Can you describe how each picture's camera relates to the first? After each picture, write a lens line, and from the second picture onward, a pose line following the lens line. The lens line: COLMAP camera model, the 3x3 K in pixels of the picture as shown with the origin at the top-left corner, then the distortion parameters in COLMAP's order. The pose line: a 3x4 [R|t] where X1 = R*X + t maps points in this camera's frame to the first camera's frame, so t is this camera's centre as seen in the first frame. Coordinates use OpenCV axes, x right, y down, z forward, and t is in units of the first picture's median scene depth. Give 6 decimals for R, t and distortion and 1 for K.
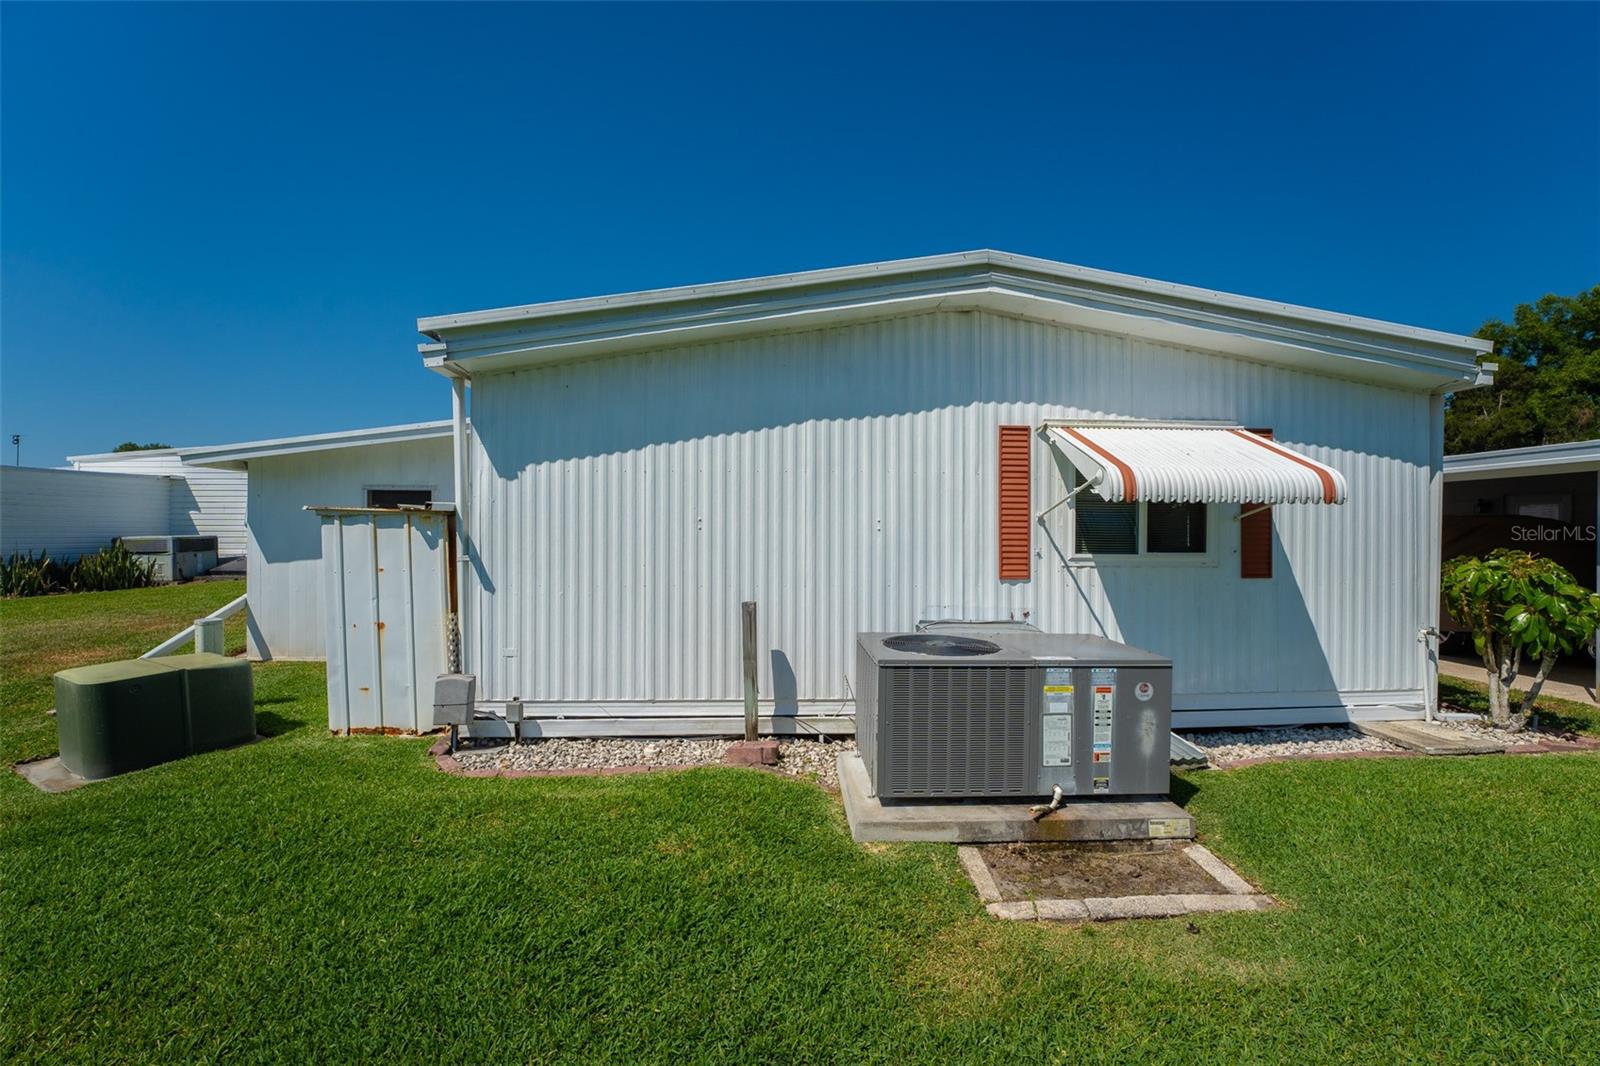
lens RADIAL K [[662.0, 0, 800.7], [0, 662.0, 529.4], [0, 0, 1]] dist [-0.027245, 0.002052]
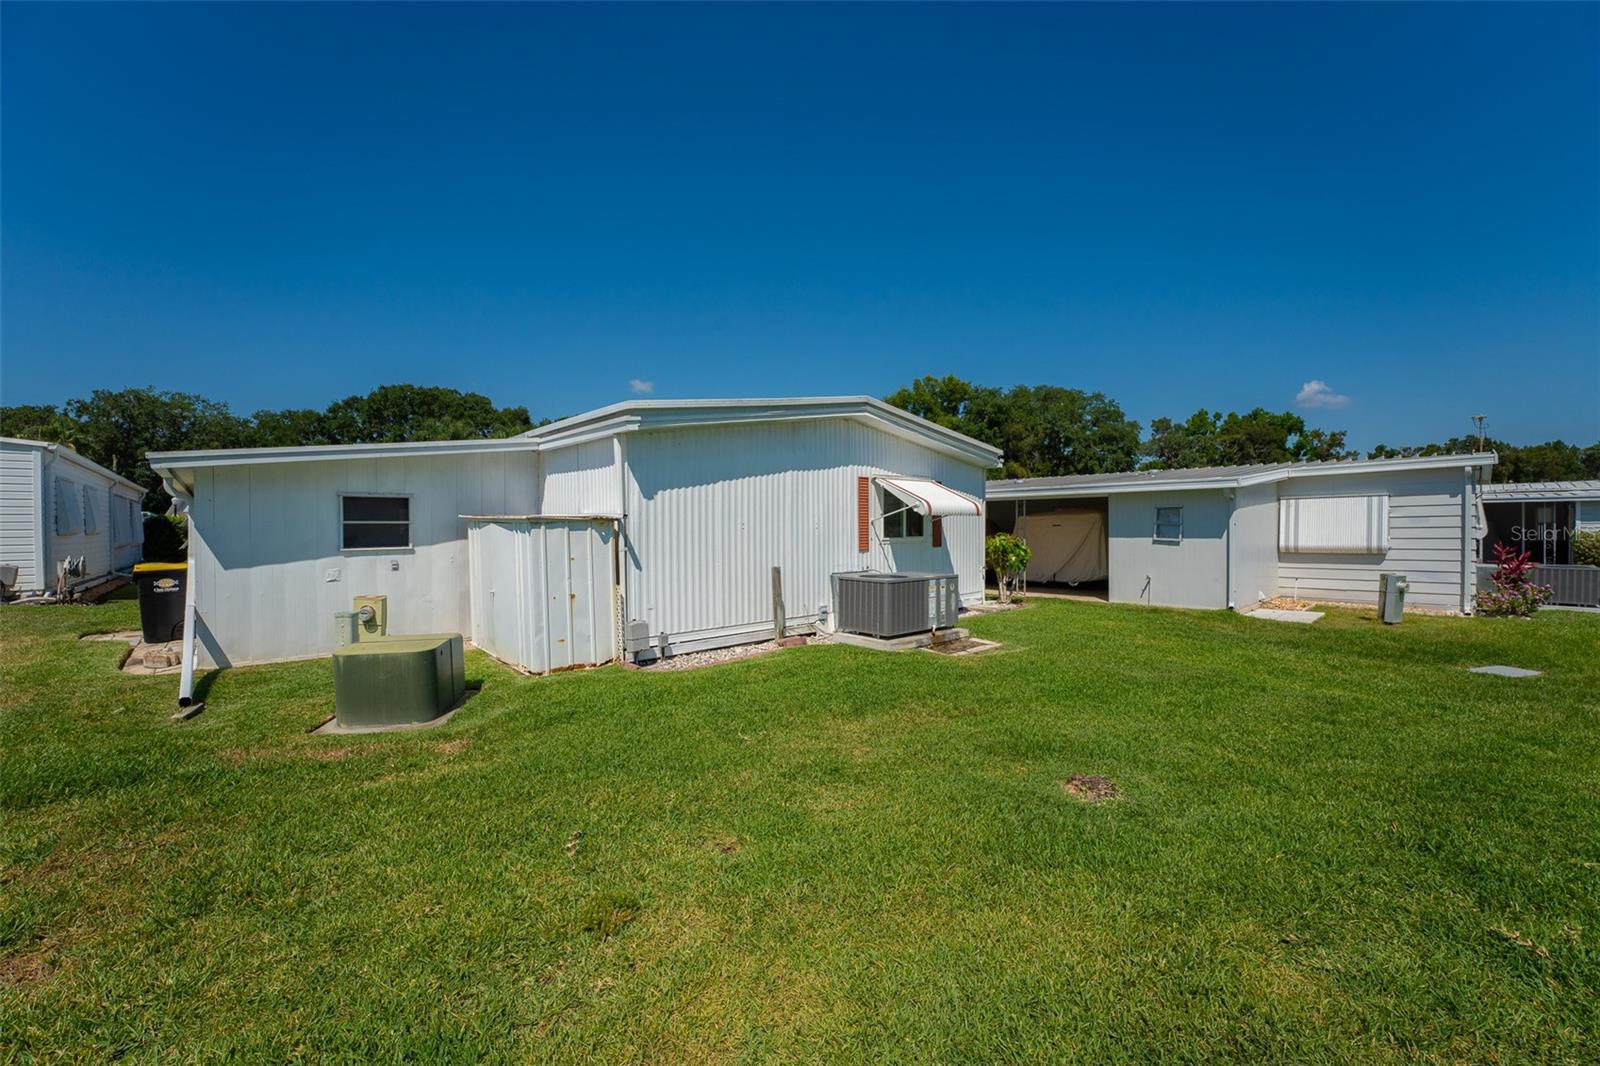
lens RADIAL K [[662.0, 0, 801.6], [0, 662.0, 527.8], [0, 0, 1]] dist [-0.027245, 0.002052]
pose [[0.764785, -0.011819, 0.644177, -1.176476], [0.010277, 0.999928, 0.006145, -0.011944], [-0.644204, 0.001921, 0.764851, -0.468257]]
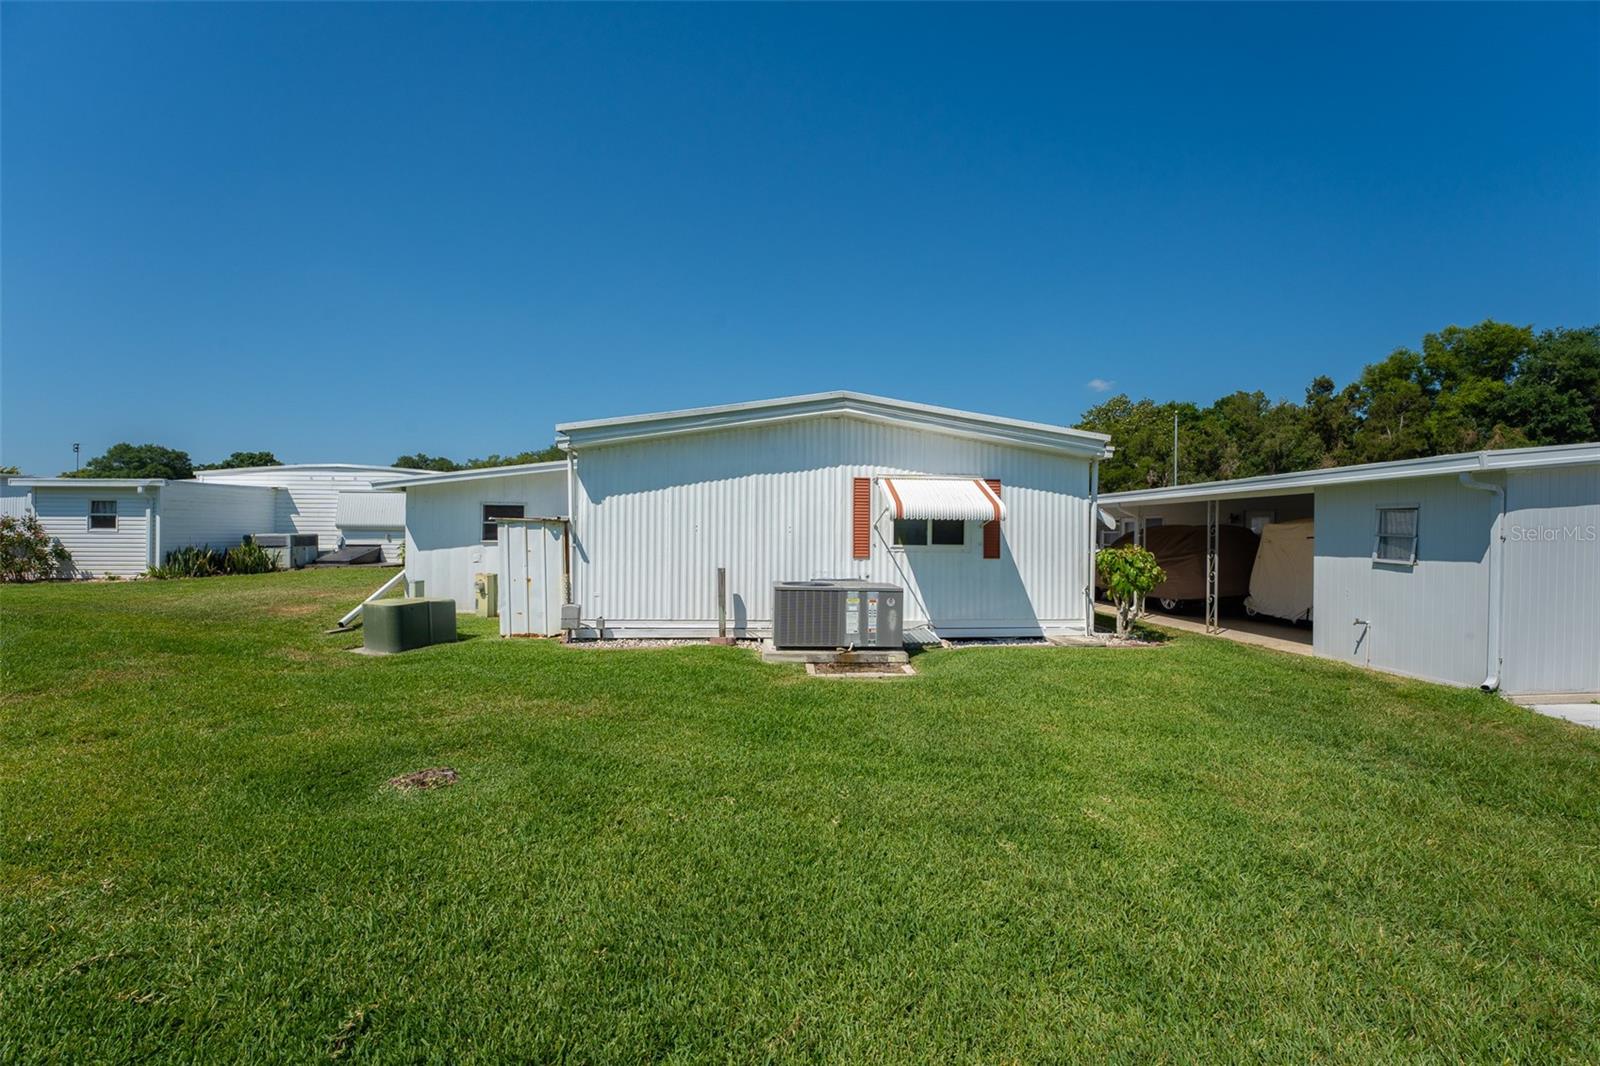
lens RADIAL K [[662.0, 0, 798.4], [0, 662.0, 530.1], [0, 0, 1]] dist [-0.027245, 0.002052]
pose [[0.999817, 0.005923, 0.018179, 0.108299], [-0.005856, 0.999976, -0.003738, 0.003496], [-0.018200, 0.003631, 0.999828, -0.918878]]
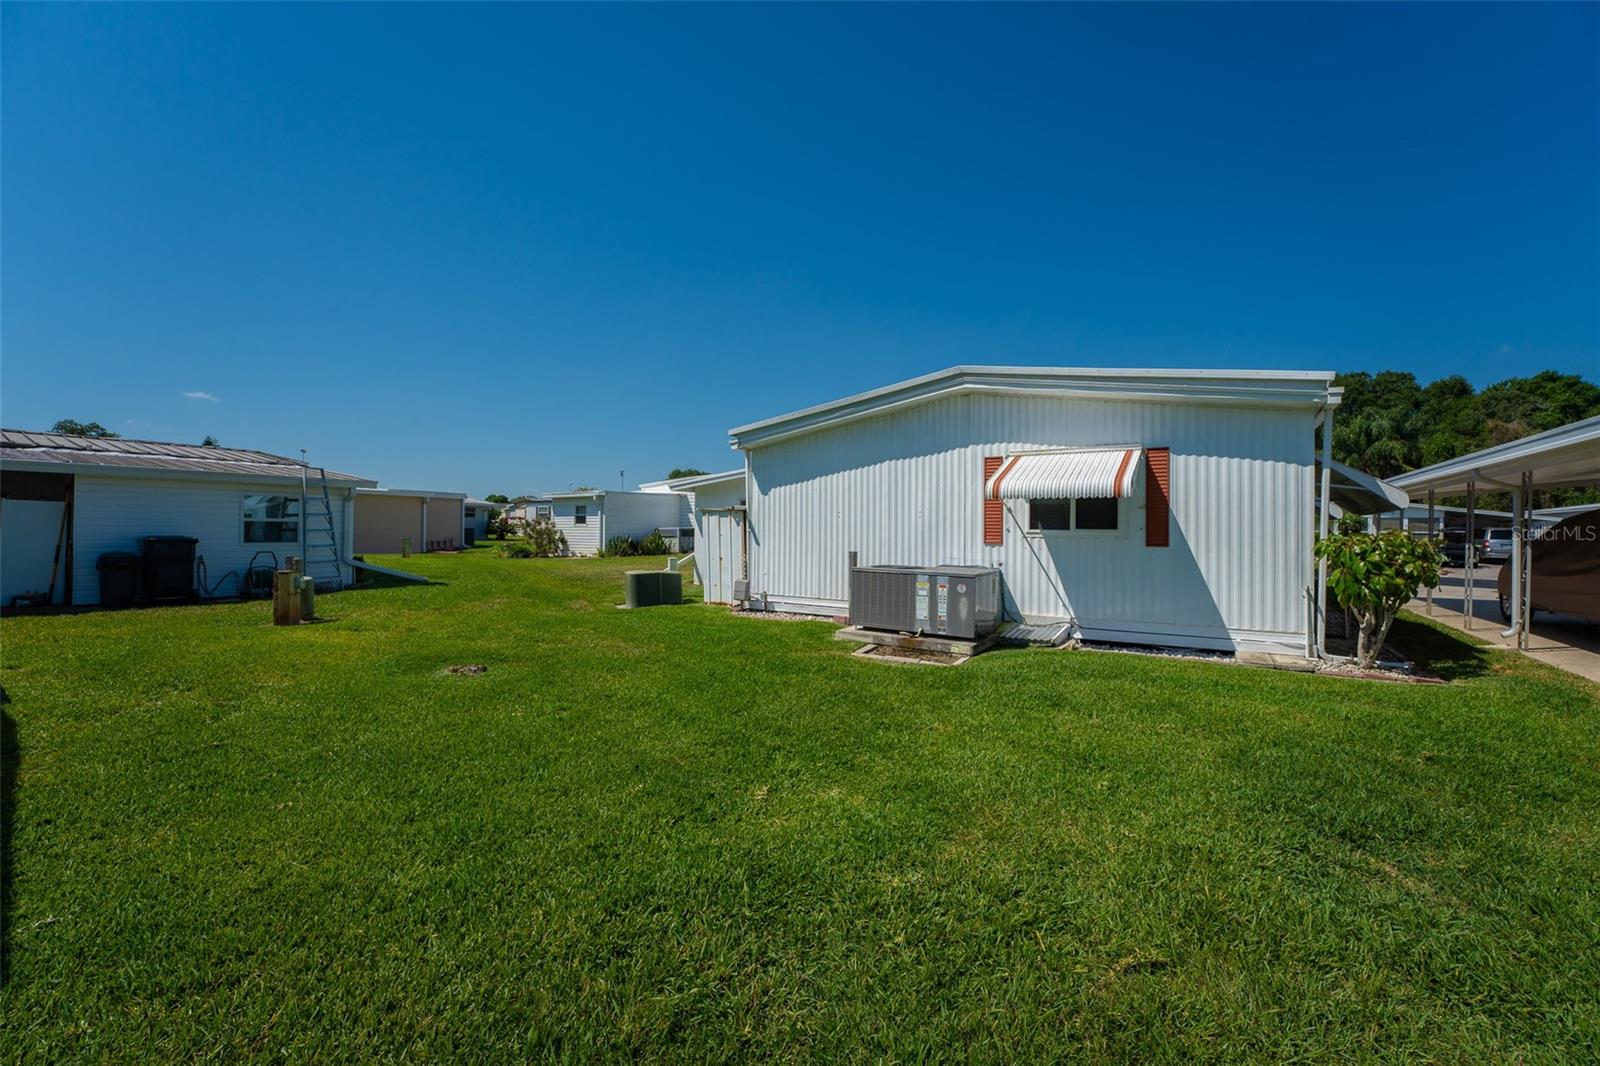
lens RADIAL K [[662.0, 0, 787.7], [0, 662.0, 527.6], [0, 0, 1]] dist [-0.027245, 0.002052]
pose [[0.800656, 0.001811, -0.599122, 0.948246], [-0.005082, 0.999980, -0.003770, 0.041723], [0.599103, 0.006064, 0.800649, -0.740502]]
